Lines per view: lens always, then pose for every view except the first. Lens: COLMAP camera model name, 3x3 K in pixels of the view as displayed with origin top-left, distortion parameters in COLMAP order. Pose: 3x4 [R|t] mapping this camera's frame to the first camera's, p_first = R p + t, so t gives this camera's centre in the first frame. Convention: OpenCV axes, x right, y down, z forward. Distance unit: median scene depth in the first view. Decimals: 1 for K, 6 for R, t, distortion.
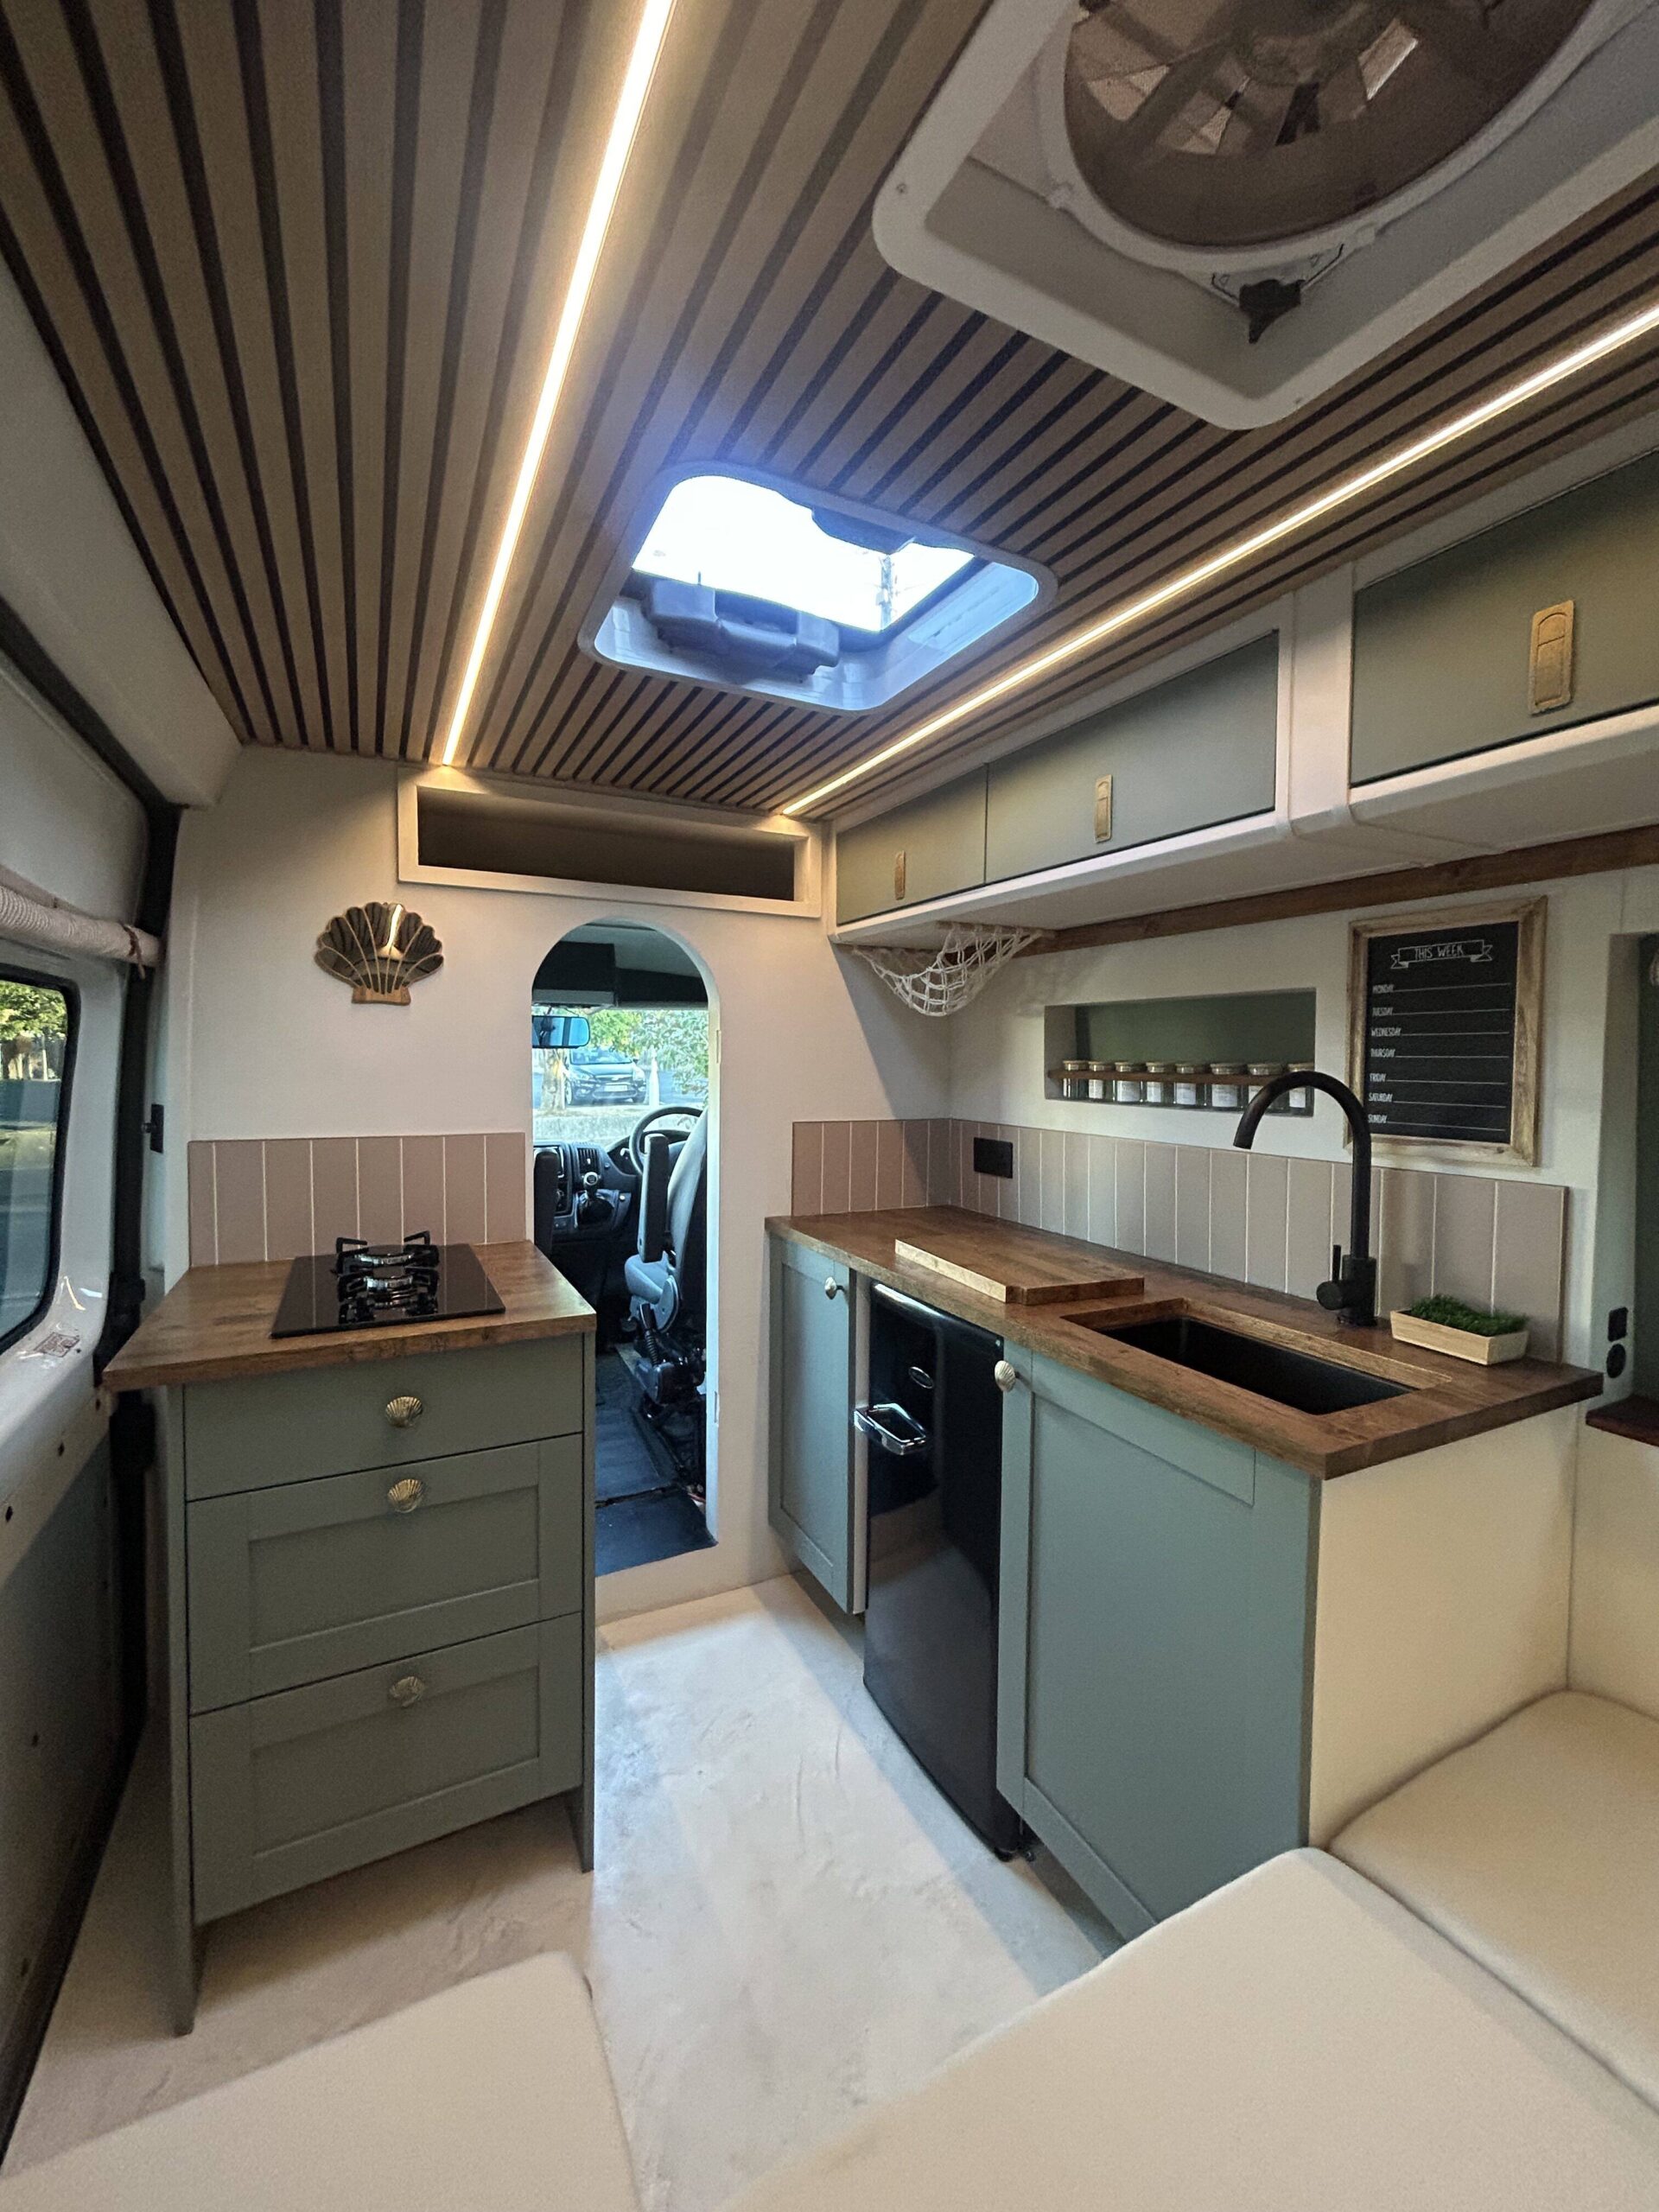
lens RADIAL K [[887.5, 0, 821.6], [0, 887.5, 1103.6], [0, 0, 1]] dist [-0.003124, -0.000424]
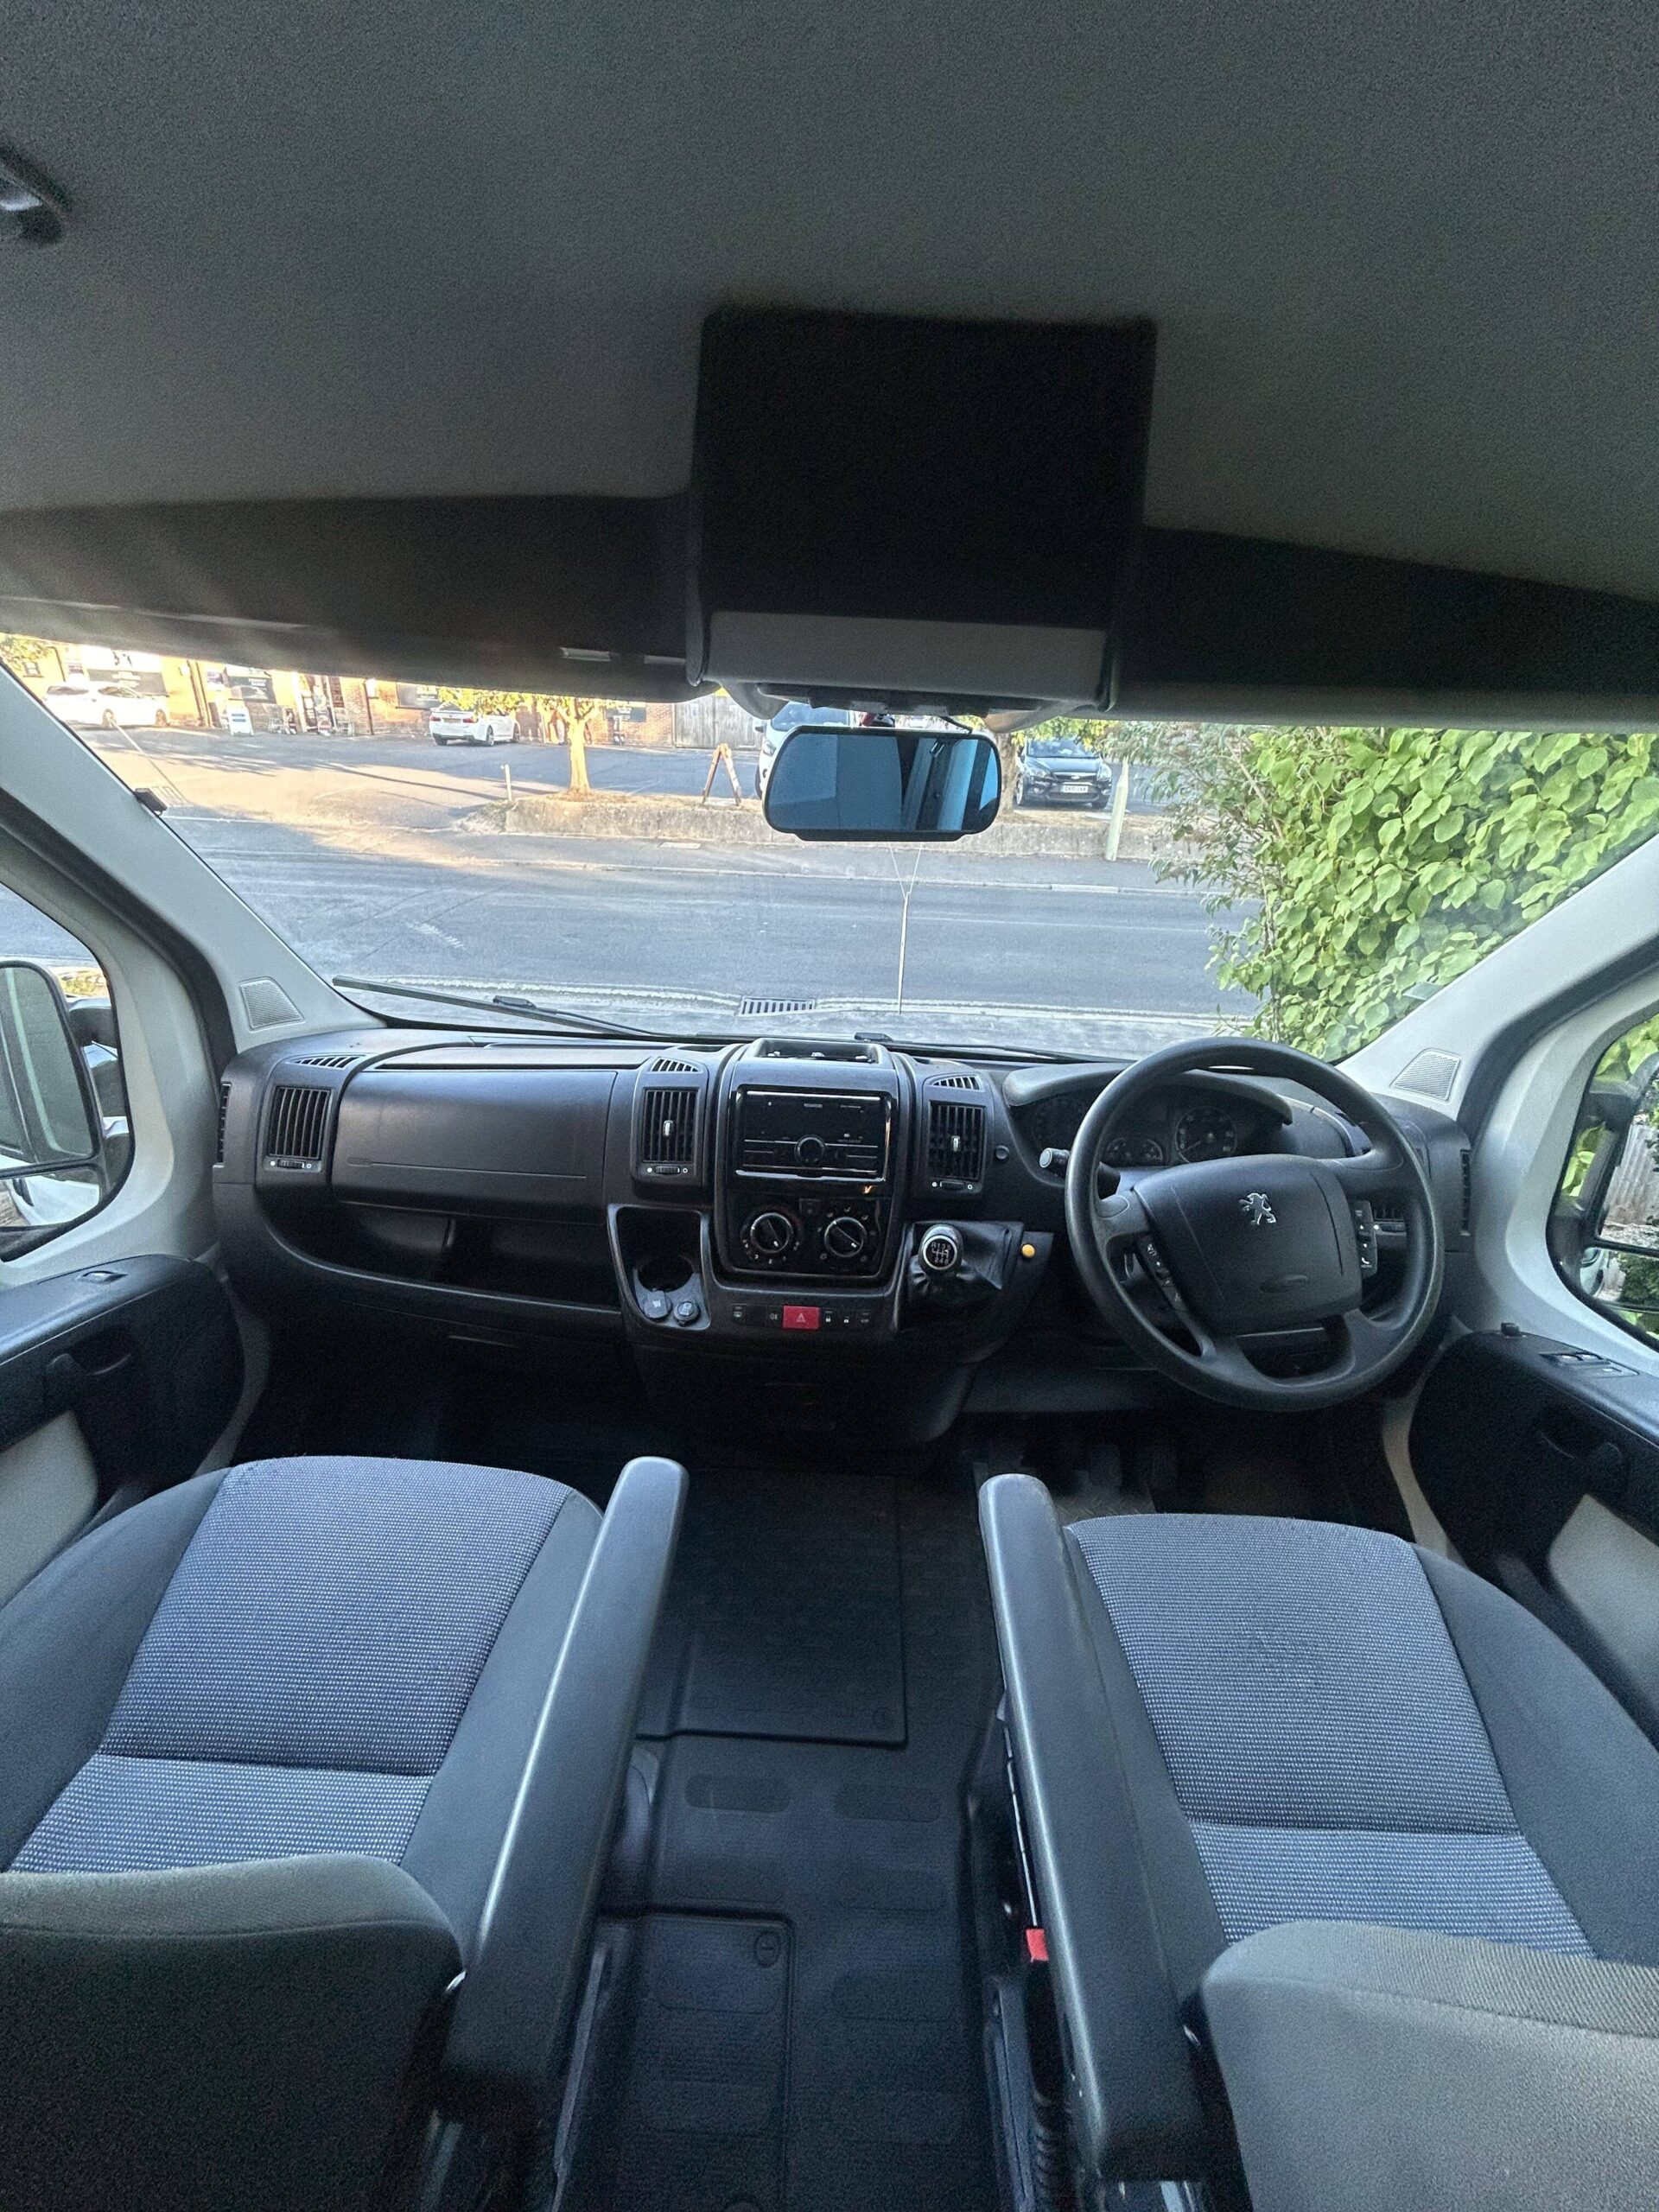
lens RADIAL K [[887.5, 0, 821.6], [0, 887.5, 1103.6], [0, 0, 1]] dist [-0.003124, -0.000424]
pose [[0.880147, 0.218965, -0.421184, -0.025867], [-0.068227, 0.936399, 0.344242, -0.013168], [0.469773, -0.274247, 0.839108, 0.108903]]
